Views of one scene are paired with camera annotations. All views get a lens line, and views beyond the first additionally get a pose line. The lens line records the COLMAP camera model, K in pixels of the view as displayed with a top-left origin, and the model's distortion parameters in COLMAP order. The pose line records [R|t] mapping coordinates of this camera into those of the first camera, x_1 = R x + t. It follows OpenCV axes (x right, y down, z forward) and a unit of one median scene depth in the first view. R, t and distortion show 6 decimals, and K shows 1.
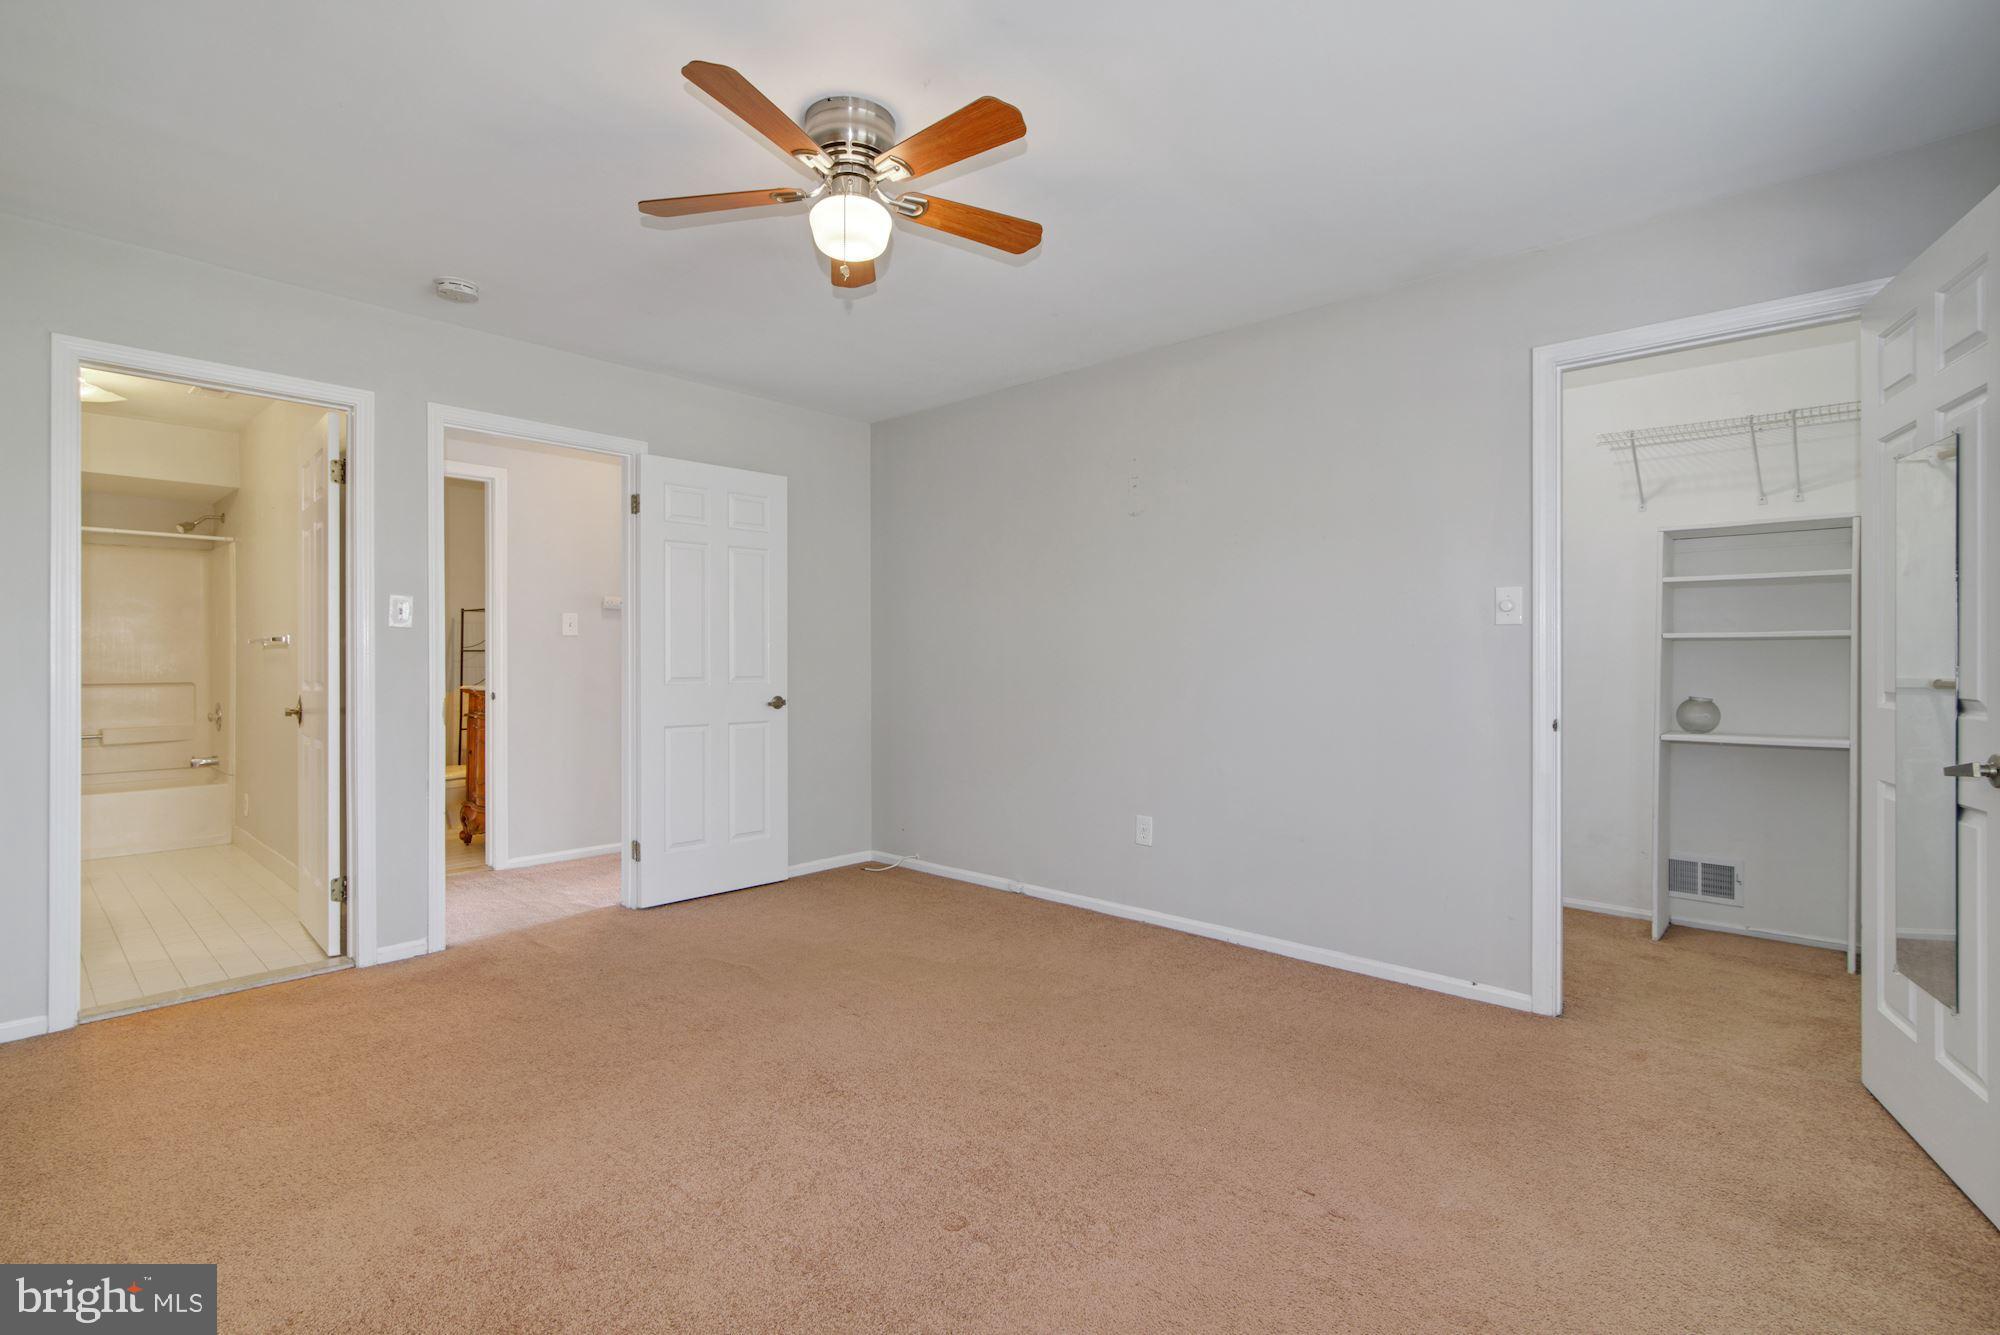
lens RADIAL K [[912.7, 0, 1010.7], [0, 912.7, 661.7], [0, 0, 1]] dist [-0.005176, 0.000041]
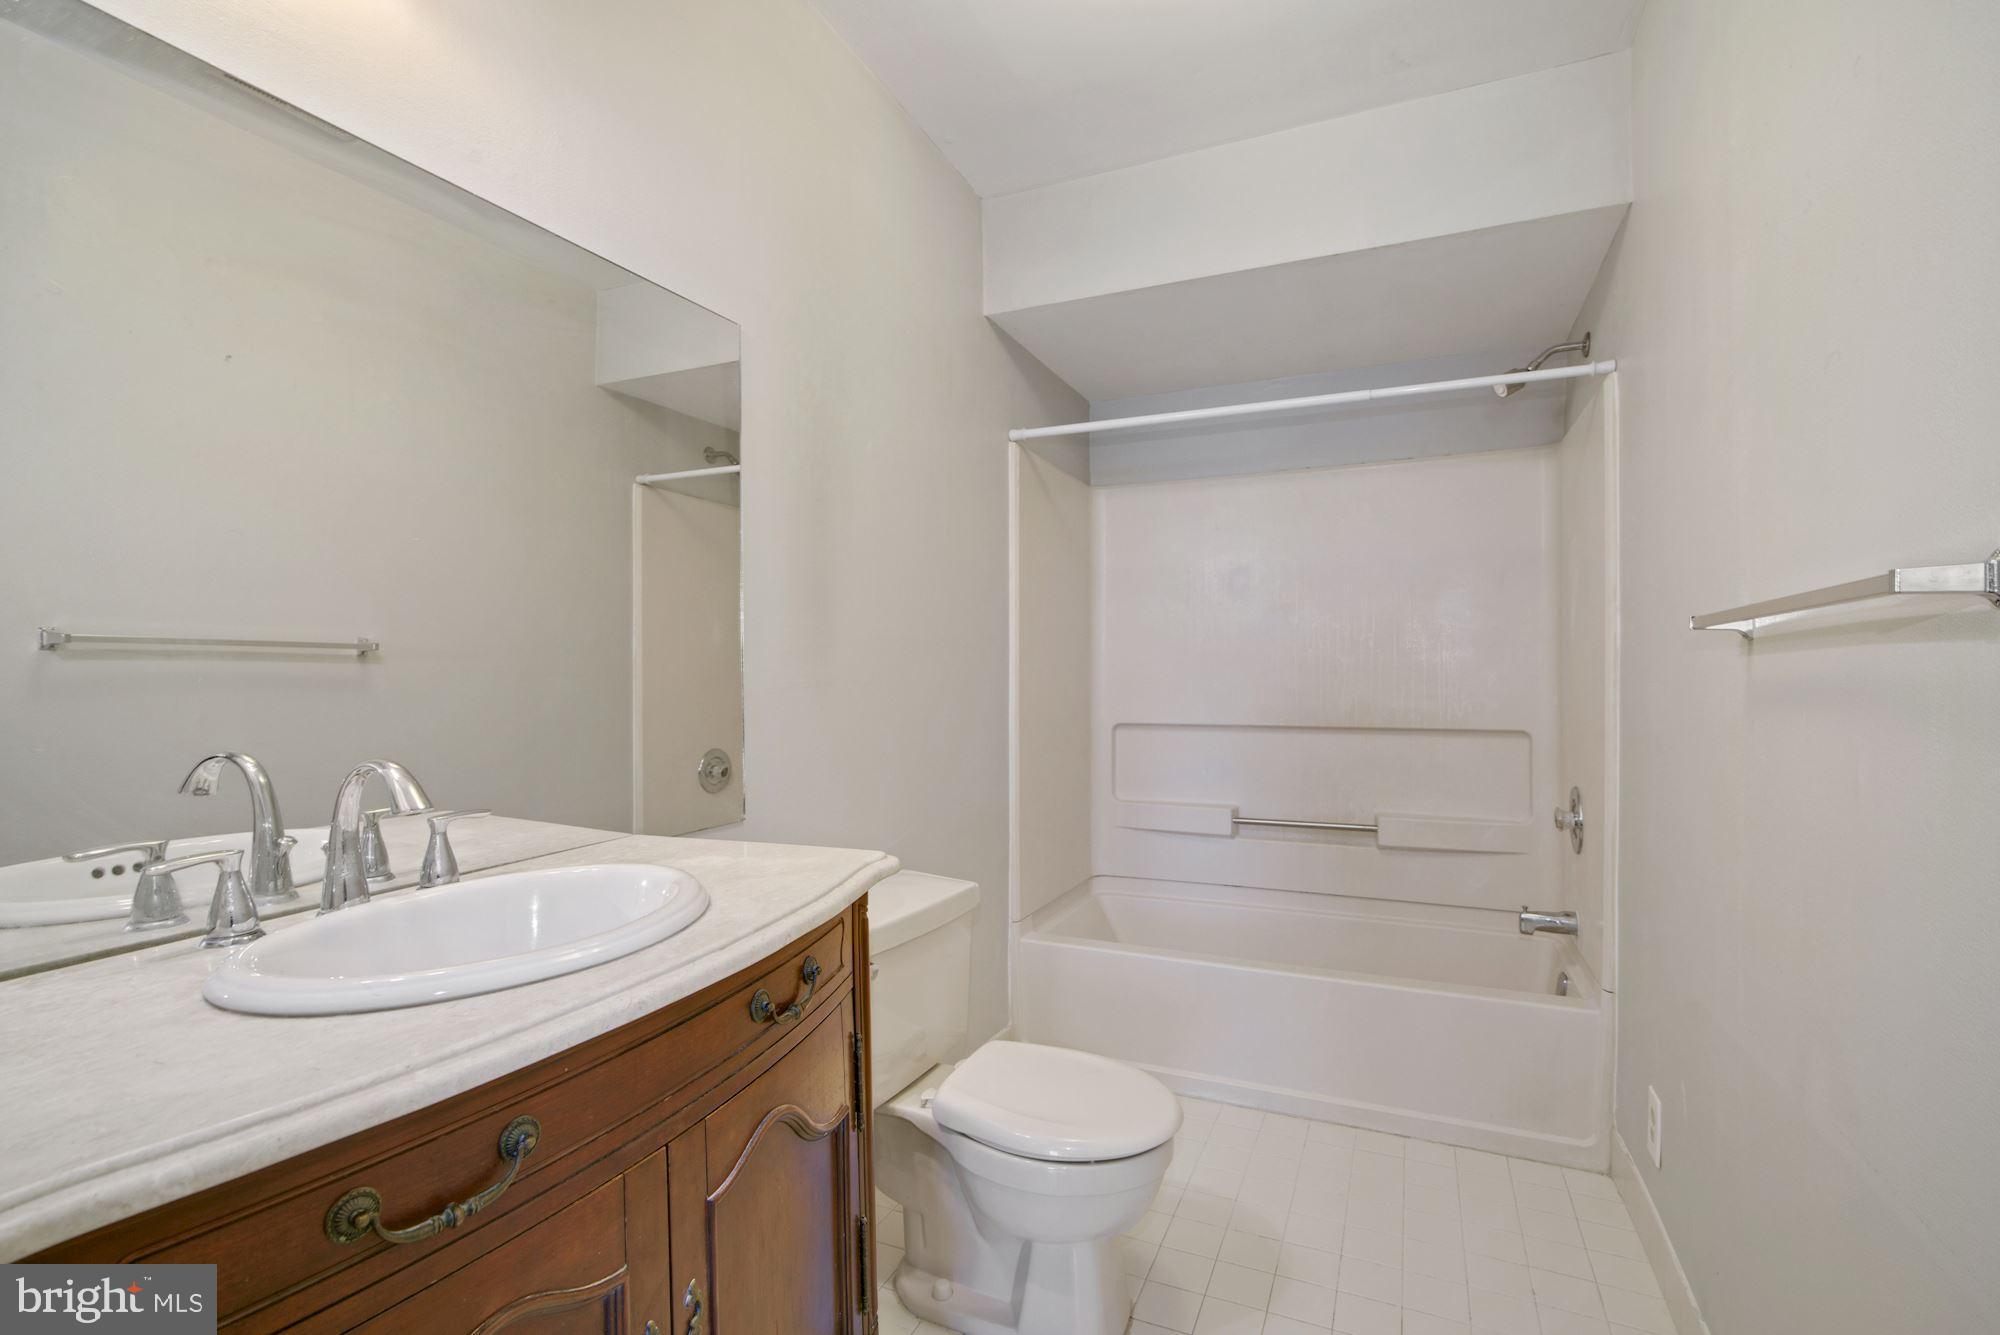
lens RADIAL K [[912.7, 0, 1007.1], [0, 912.7, 668.3], [0, 0, 1]] dist [-0.005176, 0.000041]
pose [[0.299410, 0.001084, -0.954124, -0.549454], [0.002094, 0.999996, 0.001793, -0.011213], [0.954122, -0.002535, 0.299407, 0.623310]]
